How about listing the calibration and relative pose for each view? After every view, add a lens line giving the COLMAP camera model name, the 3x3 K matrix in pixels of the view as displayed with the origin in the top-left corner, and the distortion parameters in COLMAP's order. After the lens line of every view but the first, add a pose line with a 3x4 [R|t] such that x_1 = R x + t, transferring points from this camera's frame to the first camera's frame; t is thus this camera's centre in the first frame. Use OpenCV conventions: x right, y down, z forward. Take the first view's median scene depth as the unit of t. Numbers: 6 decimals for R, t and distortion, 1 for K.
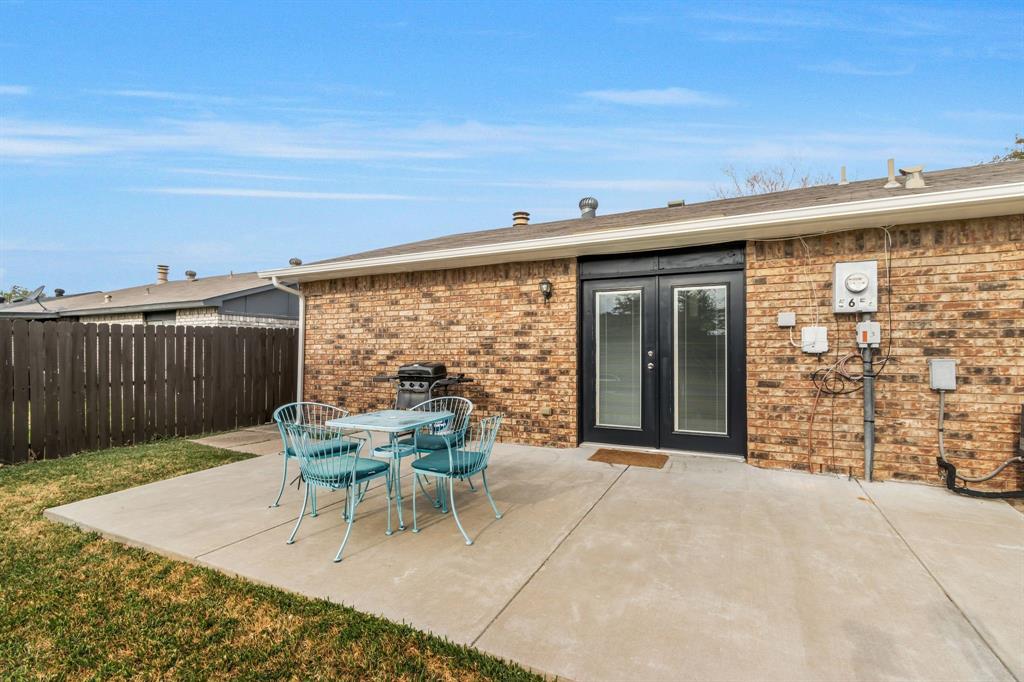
lens RADIAL K [[471.1, 0, 508.5], [0, 471.1, 346.9], [0, 0, 1]] dist [0.001397, 0.000056]
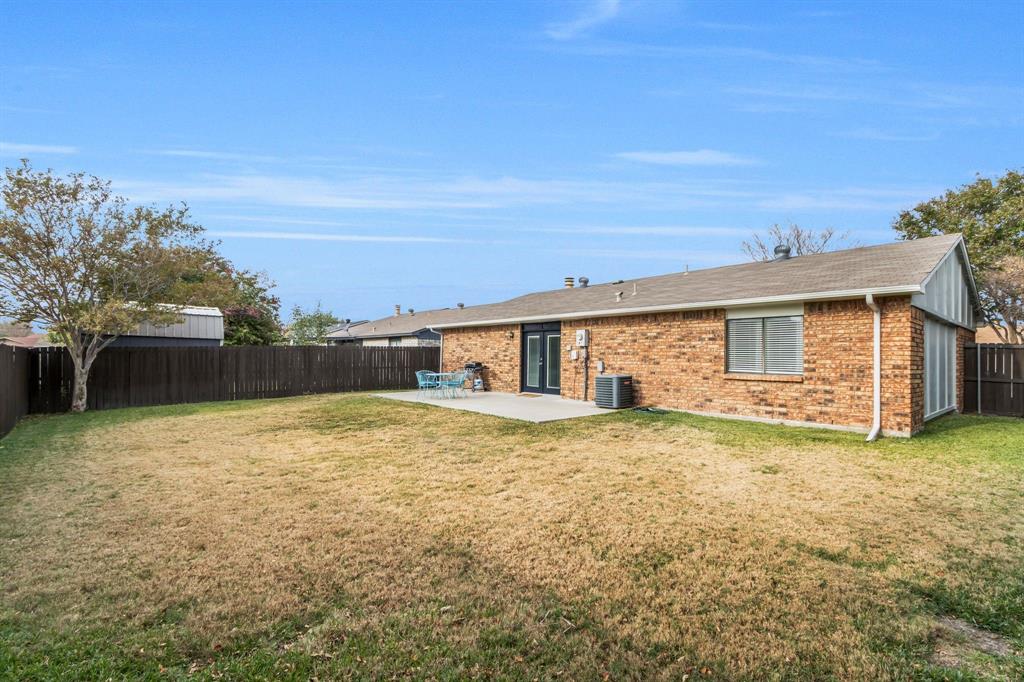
lens RADIAL K [[471.1, 0, 508.5], [0, 471.1, 346.9], [0, 0, 1]] dist [0.001397, 0.000056]
pose [[0.919616, 0.003866, -0.392801, 1.072823], [-0.010362, 0.999842, -0.014419, -0.014056], [0.392683, 0.017330, 0.919511, -1.425797]]
